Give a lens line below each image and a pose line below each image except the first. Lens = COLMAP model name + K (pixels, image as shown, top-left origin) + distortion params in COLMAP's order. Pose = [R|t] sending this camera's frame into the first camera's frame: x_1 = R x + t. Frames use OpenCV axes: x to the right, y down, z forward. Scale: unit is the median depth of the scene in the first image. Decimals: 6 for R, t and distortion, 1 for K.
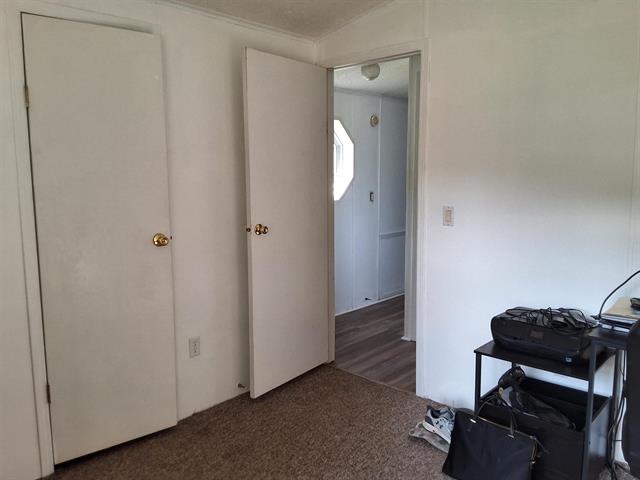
lens RADIAL K [[510.7, 0, 319.6], [0, 510.7, 235.2], [0, 0, 1]] dist [0.127872, -0.203577]
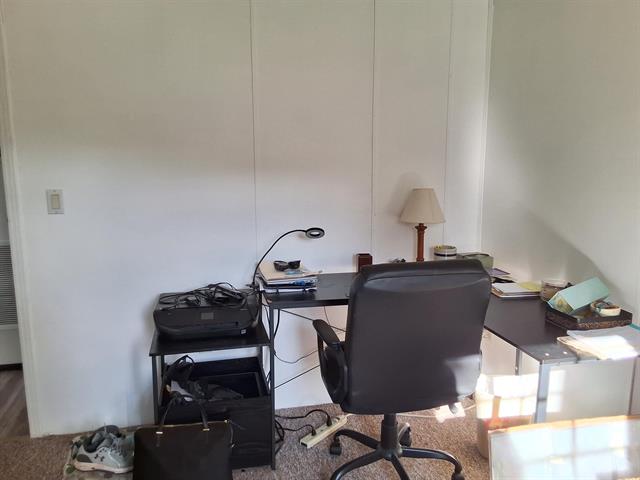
lens RADIAL K [[510.7, 0, 319.6], [0, 510.7, 235.2], [0, 0, 1]] dist [0.127872, -0.203577]
pose [[0.587510, -0.130641, 0.798602, -0.187856], [0.102273, 0.990956, 0.086868, -0.017620], [-0.802728, 0.030639, 0.595557, 0.244061]]
